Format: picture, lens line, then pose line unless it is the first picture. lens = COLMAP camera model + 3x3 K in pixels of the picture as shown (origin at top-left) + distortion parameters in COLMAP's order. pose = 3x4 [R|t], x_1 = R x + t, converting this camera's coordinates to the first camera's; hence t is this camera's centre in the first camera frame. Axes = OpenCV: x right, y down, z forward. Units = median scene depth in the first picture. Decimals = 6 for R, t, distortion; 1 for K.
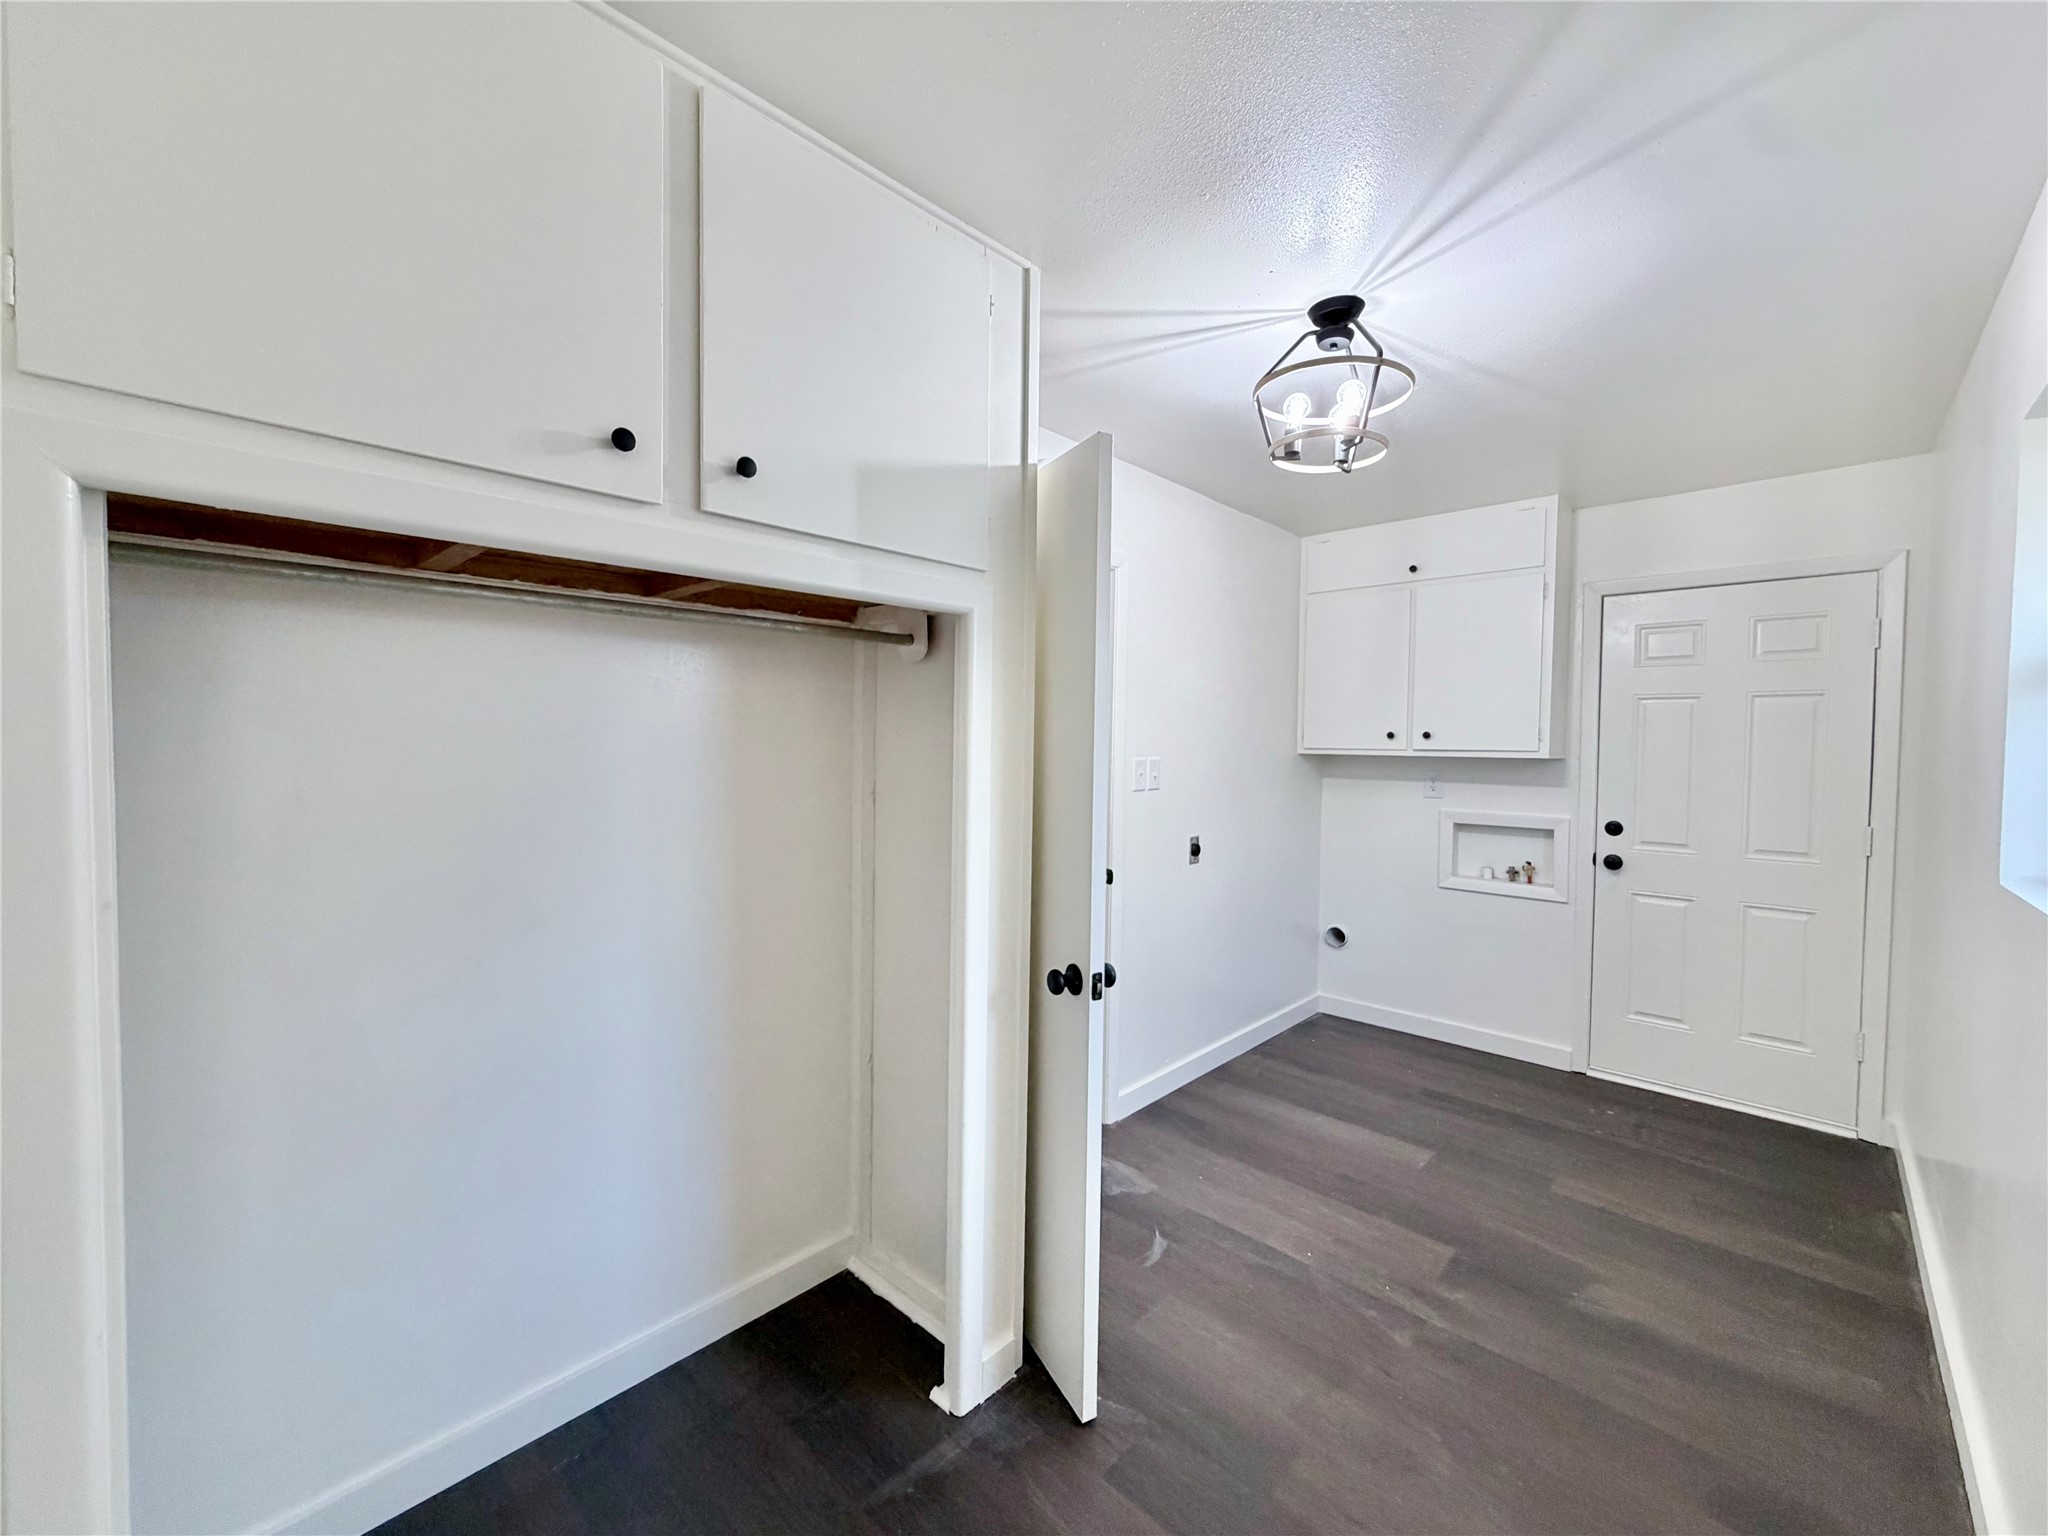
lens RADIAL K [[814.6, 0, 1024.0], [0, 814.6, 764.7], [0, 0, 1]] dist [-0.000224, -0.000338]
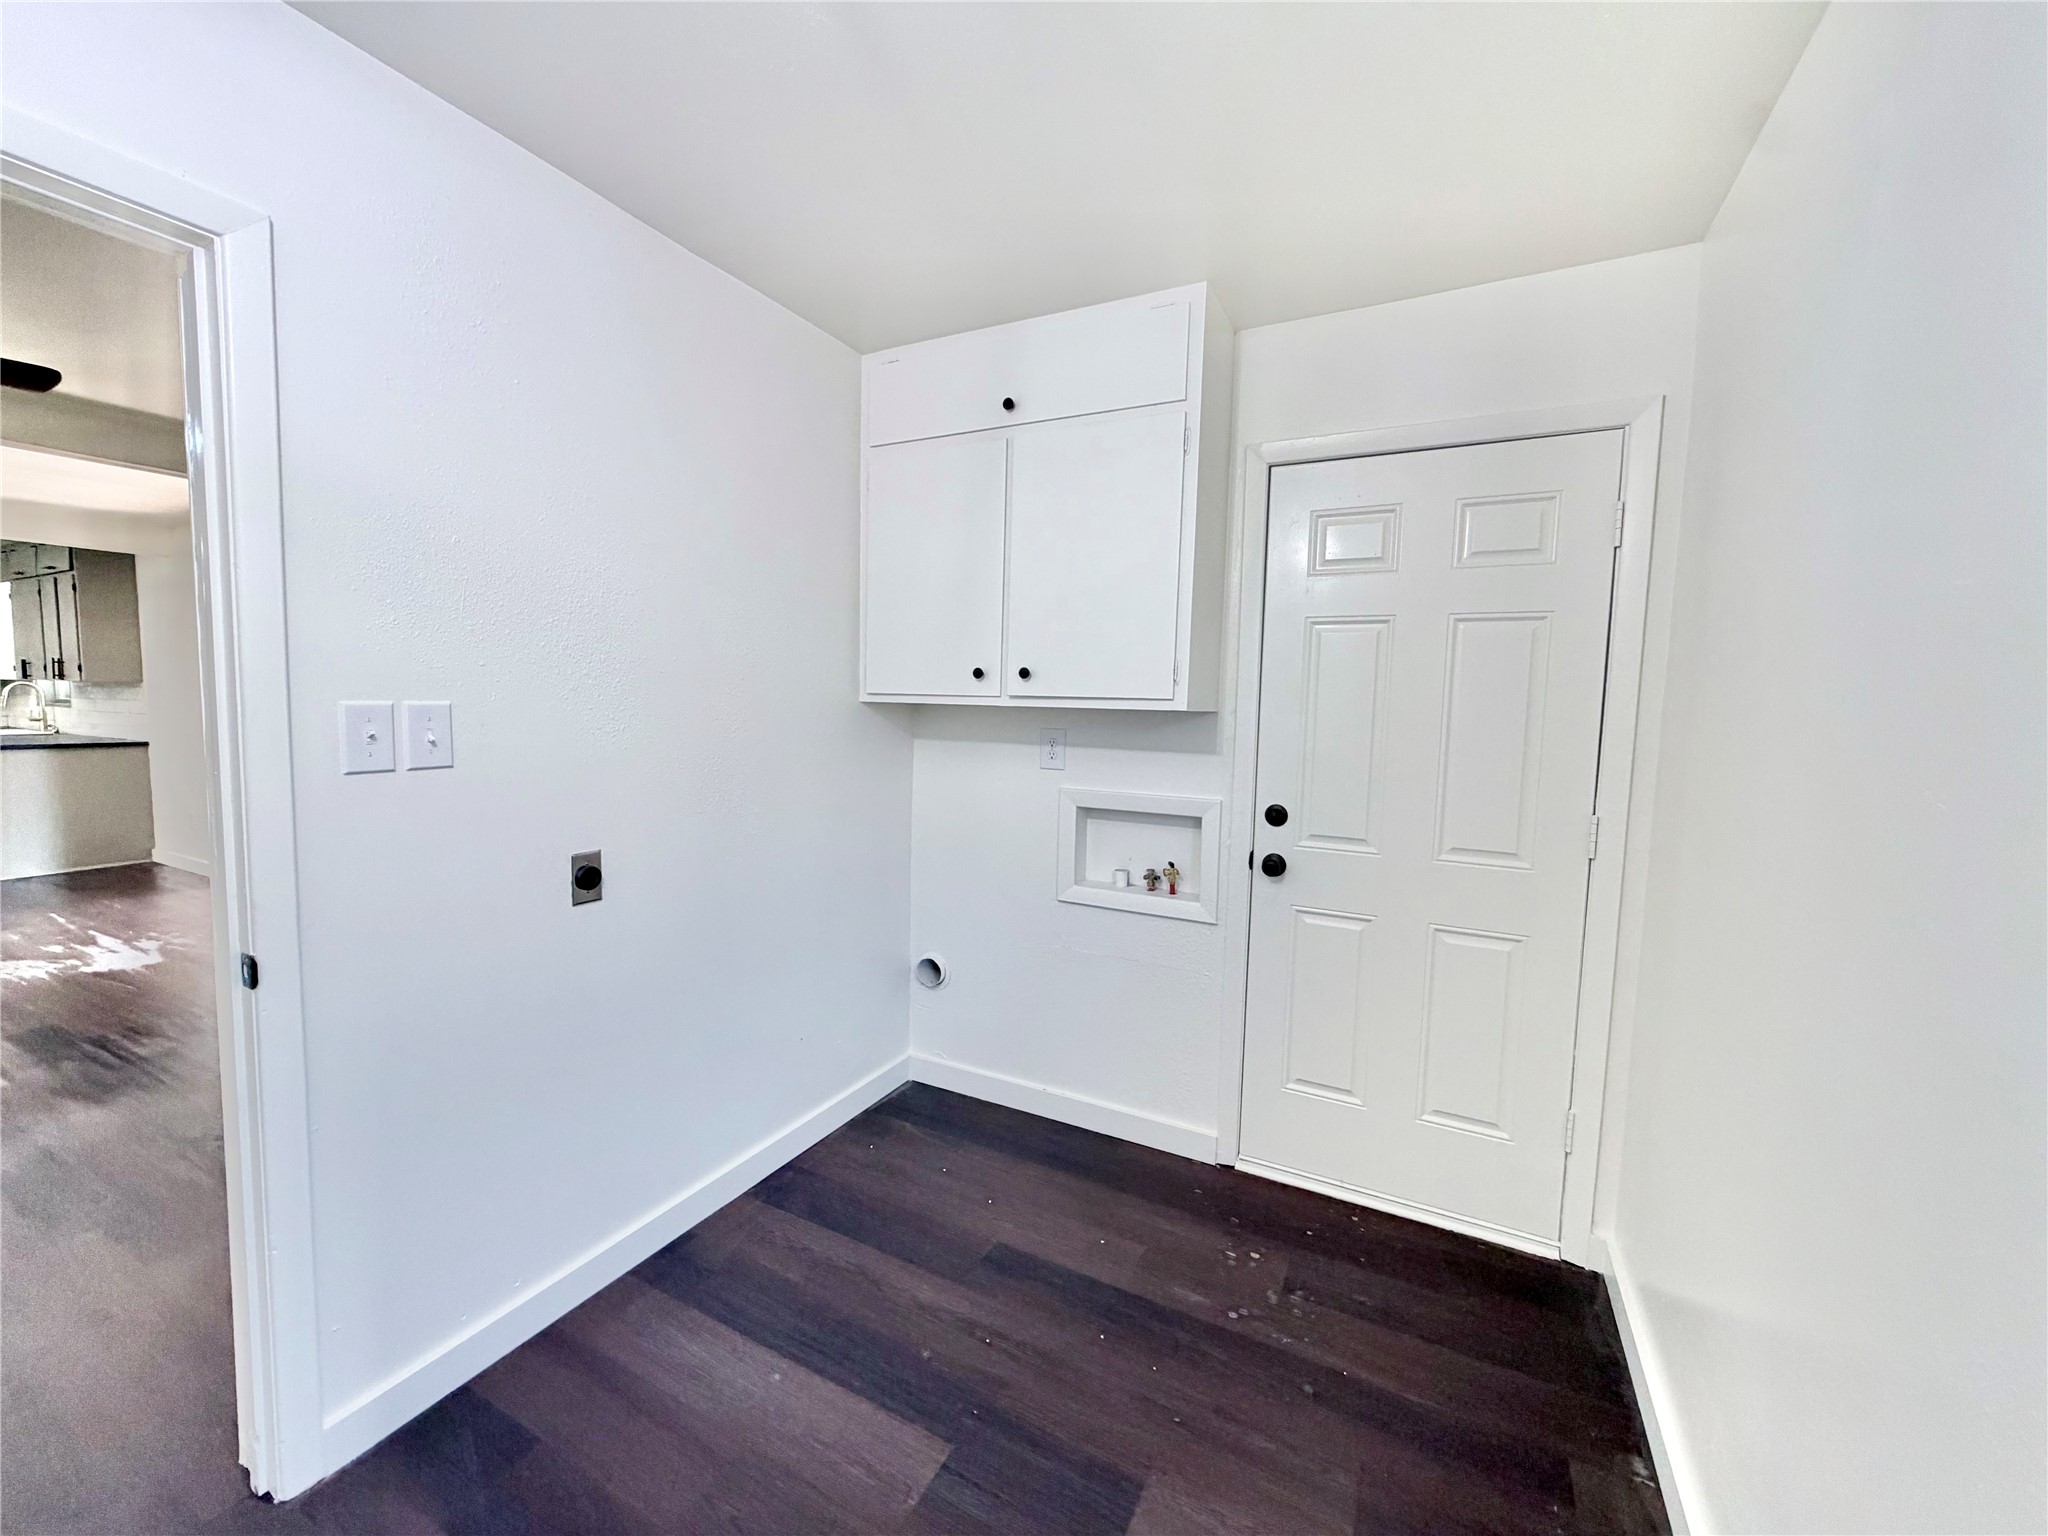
lens RADIAL K [[814.6, 0, 1029.0], [0, 814.6, 767.7], [0, 0, 1]] dist [-0.000224, -0.000338]
pose [[0.958909, -0.010637, 0.283514, 0.327284], [-0.005626, 0.998388, 0.056485, 0.001271], [-0.283658, -0.055759, 0.957303, 0.402165]]
